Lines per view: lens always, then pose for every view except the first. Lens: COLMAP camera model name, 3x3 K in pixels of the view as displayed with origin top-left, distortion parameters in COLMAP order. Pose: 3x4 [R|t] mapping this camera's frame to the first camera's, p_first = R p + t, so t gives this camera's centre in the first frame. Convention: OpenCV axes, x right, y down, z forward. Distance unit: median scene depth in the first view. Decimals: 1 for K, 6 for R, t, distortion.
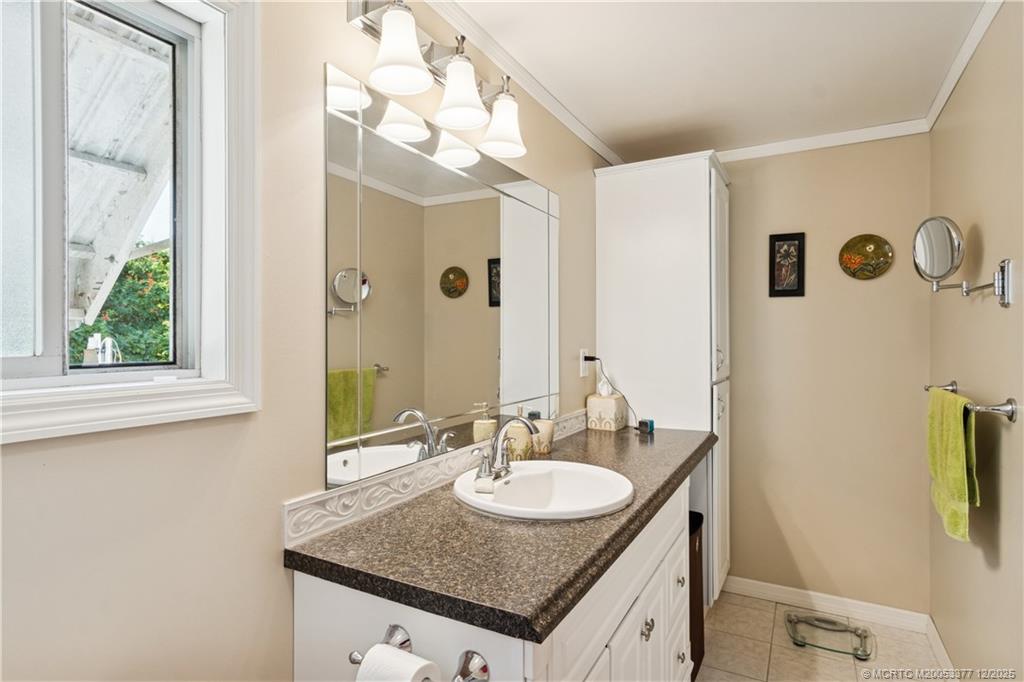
lens RADIAL K [[543.4, 0, 514.0], [0, 543.4, 330.4], [0, 0, 1]] dist [-0.005753, 0.001095]
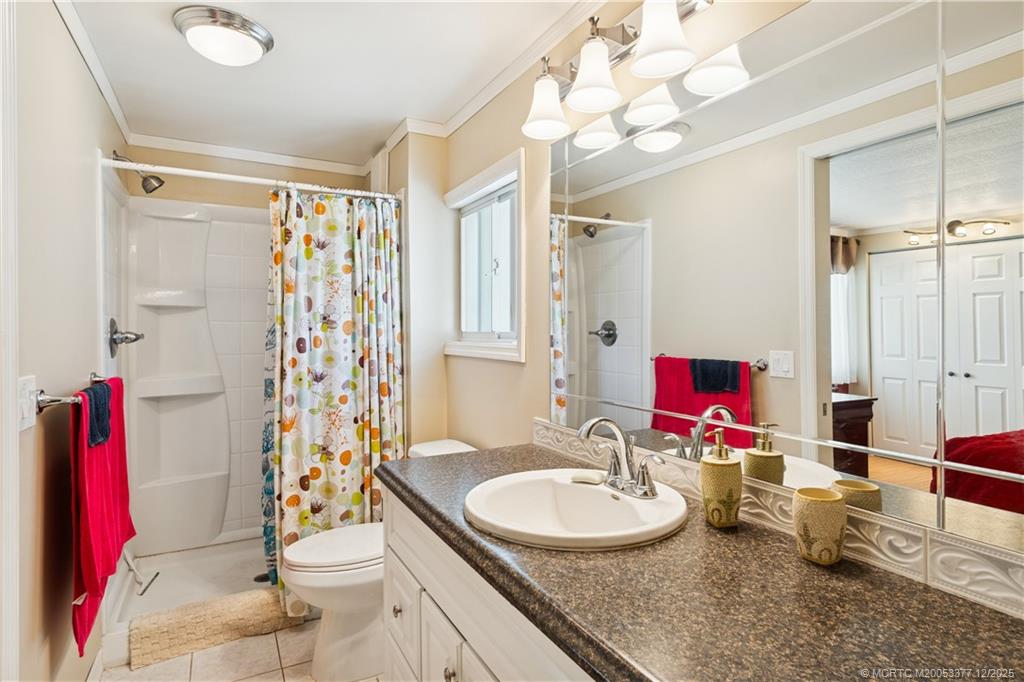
lens RADIAL K [[543.4, 0, 514.0], [0, 543.4, 330.4], [0, 0, 1]] dist [-0.005753, 0.001095]
pose [[-0.542876, 0.032462, -0.839185, 0.665080], [0.043467, 0.998999, 0.010525, 0.001098], [0.838687, -0.030764, -0.543744, 1.129512]]
